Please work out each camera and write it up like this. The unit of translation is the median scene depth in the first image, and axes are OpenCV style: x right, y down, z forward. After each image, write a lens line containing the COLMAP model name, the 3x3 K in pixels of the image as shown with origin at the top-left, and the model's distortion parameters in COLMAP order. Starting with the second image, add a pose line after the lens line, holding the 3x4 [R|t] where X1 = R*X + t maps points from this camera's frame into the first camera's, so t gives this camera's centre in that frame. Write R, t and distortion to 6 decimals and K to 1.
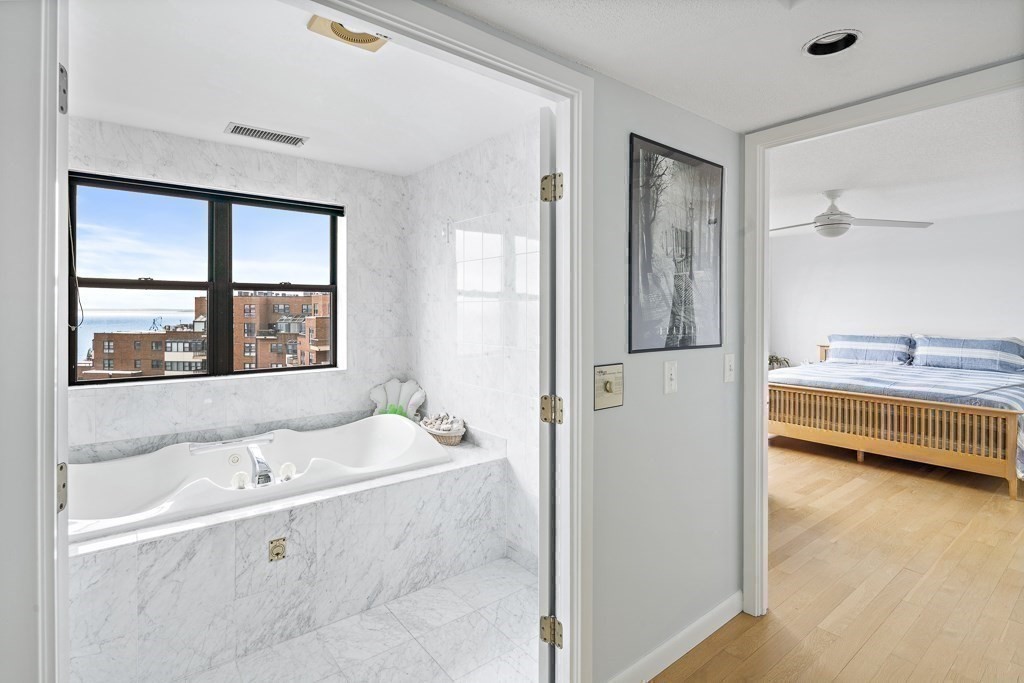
lens RADIAL K [[527.4, 0, 489.5], [0, 527.4, 310.6], [0, 0, 1]] dist [0.000805, -0.000564]
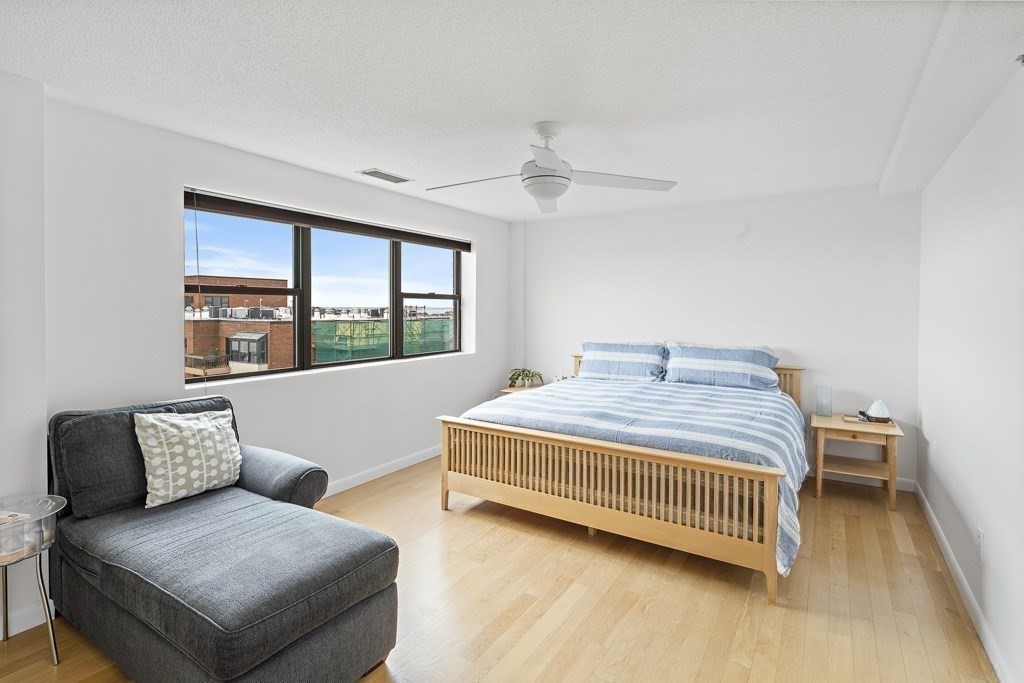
lens RADIAL K [[496.4, 0, 517.1], [0, 496.4, 315.6], [0, 0, 1]] dist [0.001808, 0.000054]
pose [[0.942160, -0.003840, 0.335141, 0.366655], [-0.000960, 0.999899, 0.014157, -0.007697], [-0.335162, -0.013660, 0.942062, 0.396727]]
